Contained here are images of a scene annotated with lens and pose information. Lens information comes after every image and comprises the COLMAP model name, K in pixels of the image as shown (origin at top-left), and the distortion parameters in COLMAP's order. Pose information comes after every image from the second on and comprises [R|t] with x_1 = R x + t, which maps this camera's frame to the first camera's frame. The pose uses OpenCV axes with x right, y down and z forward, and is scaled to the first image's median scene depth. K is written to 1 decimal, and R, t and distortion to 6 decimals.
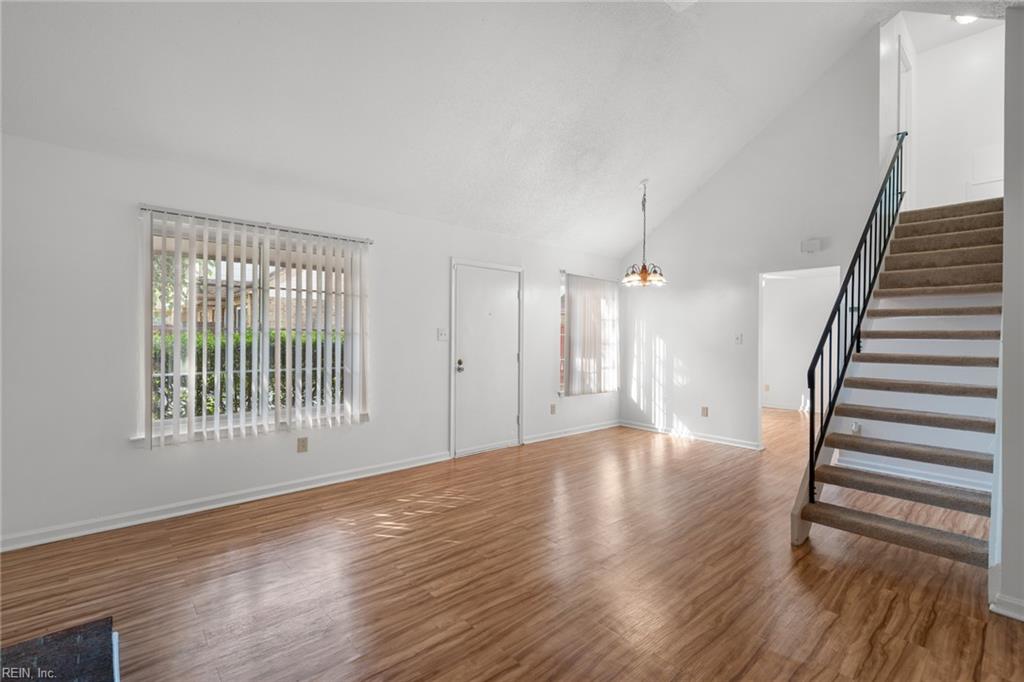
lens RADIAL K [[460.3, 0, 513.2], [0, 460.3, 335.3], [0, 0, 1]] dist [0.001437, -0.001104]
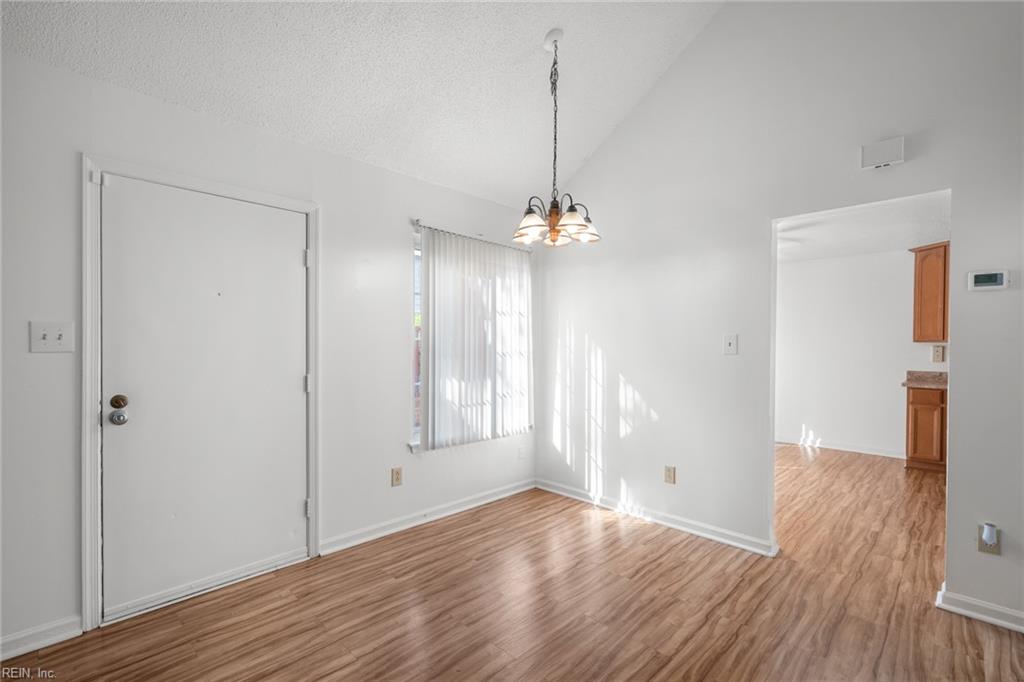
lens RADIAL K [[460.3, 0, 510.1], [0, 460.3, 348.8], [0, 0, 1]] dist [0.001437, -0.001104]
pose [[0.997926, -0.005031, 0.064174, 0.252795], [0.004233, 0.999912, 0.012560, 0.005865], [-0.064232, -0.012262, 0.997860, 0.618305]]
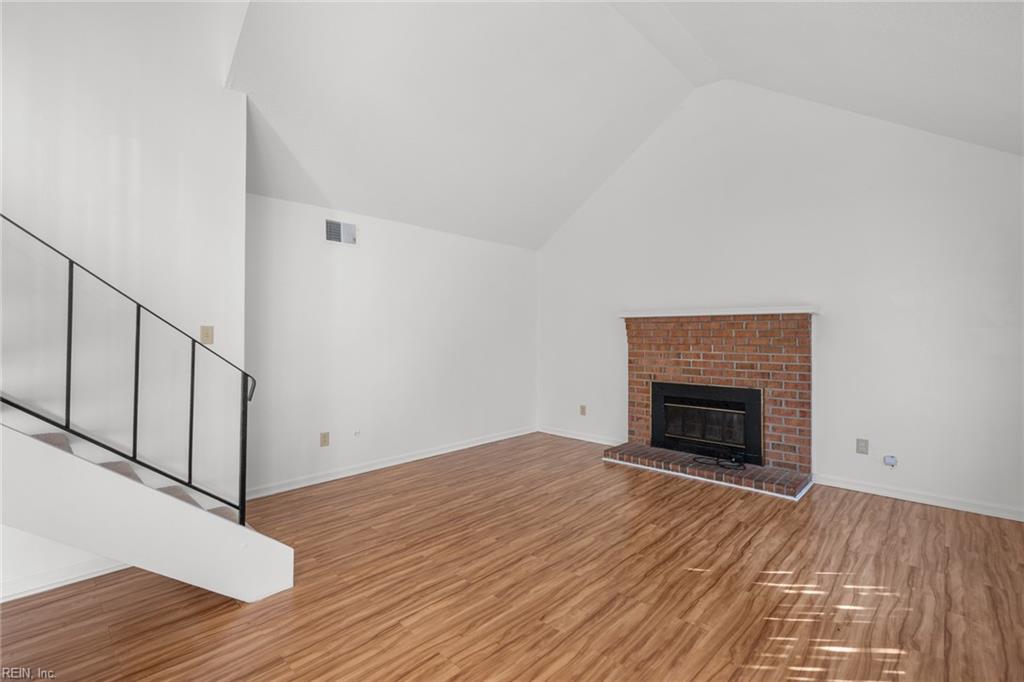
lens RADIAL K [[460.3, 0, 514.7], [0, 460.3, 335.5], [0, 0, 1]] dist [0.001437, -0.001104]
pose [[-0.996413, -0.011731, -0.083801, 0.192164], [-0.011273, 0.999919, -0.005930, 0.005428], [0.083864, -0.004965, -0.996465, 1.246601]]
